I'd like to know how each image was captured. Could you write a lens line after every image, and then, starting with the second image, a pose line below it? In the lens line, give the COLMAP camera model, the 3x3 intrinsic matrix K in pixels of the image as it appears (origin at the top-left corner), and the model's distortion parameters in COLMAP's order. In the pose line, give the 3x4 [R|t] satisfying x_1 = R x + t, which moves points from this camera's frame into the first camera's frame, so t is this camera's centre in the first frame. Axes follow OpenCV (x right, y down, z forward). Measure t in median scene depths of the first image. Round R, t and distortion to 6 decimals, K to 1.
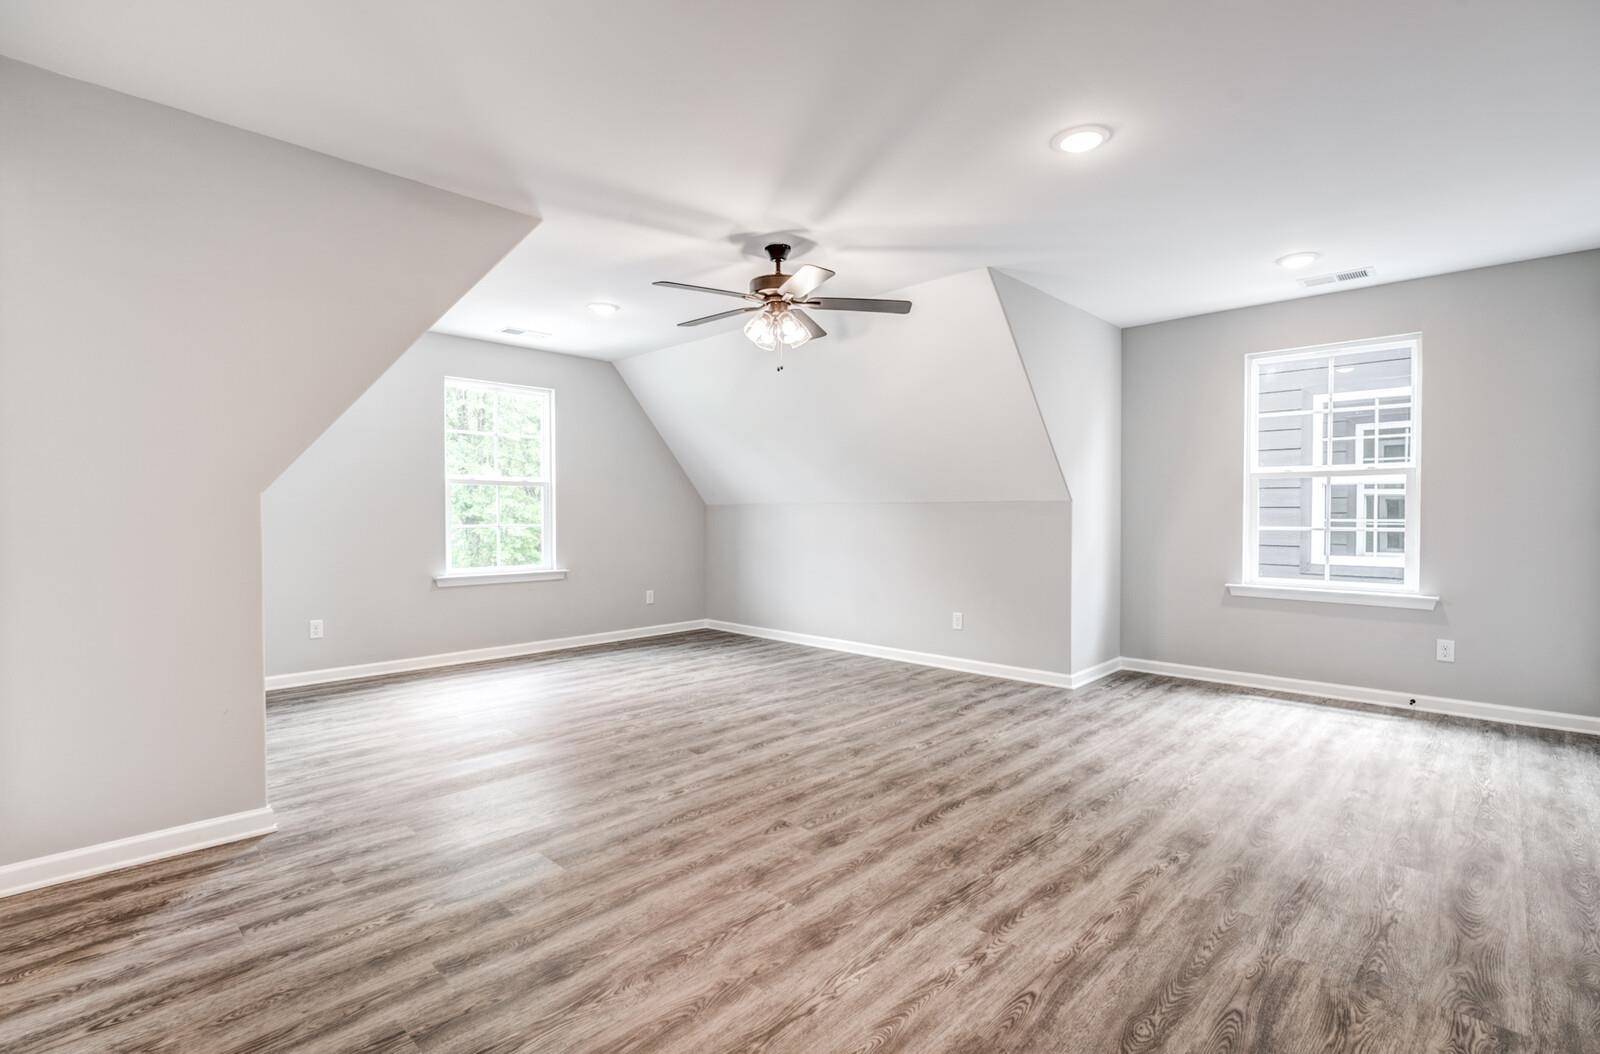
lens RADIAL K [[728.0, 0, 795.4], [0, 728.0, 514.8], [0, 0, 1]] dist [-0.012459, -0.000638]
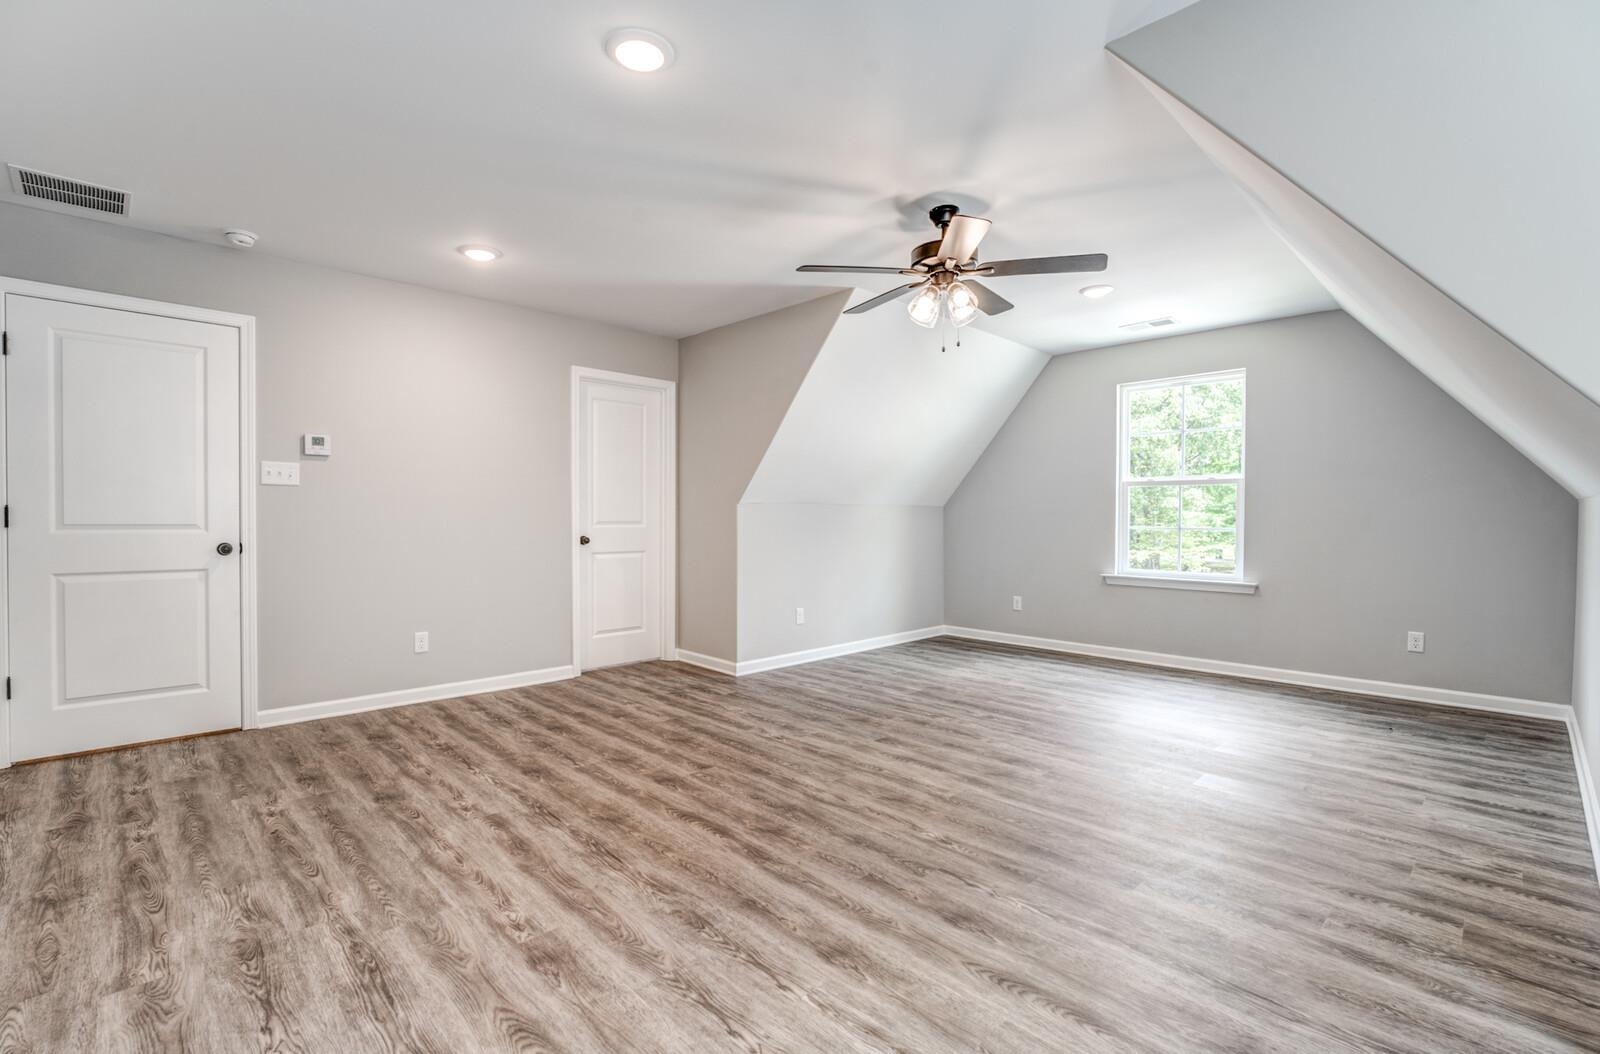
lens RADIAL K [[692.5, 0, 795.1], [0, 692.5, 533.0], [0, 0, 1]] dist [-0.013688, -0.000063]
pose [[-0.007289, 0.026781, -0.999615, 1.269654], [-0.003352, 0.999635, 0.026806, -0.004510], [0.999968, 0.003546, -0.007196, 1.286215]]
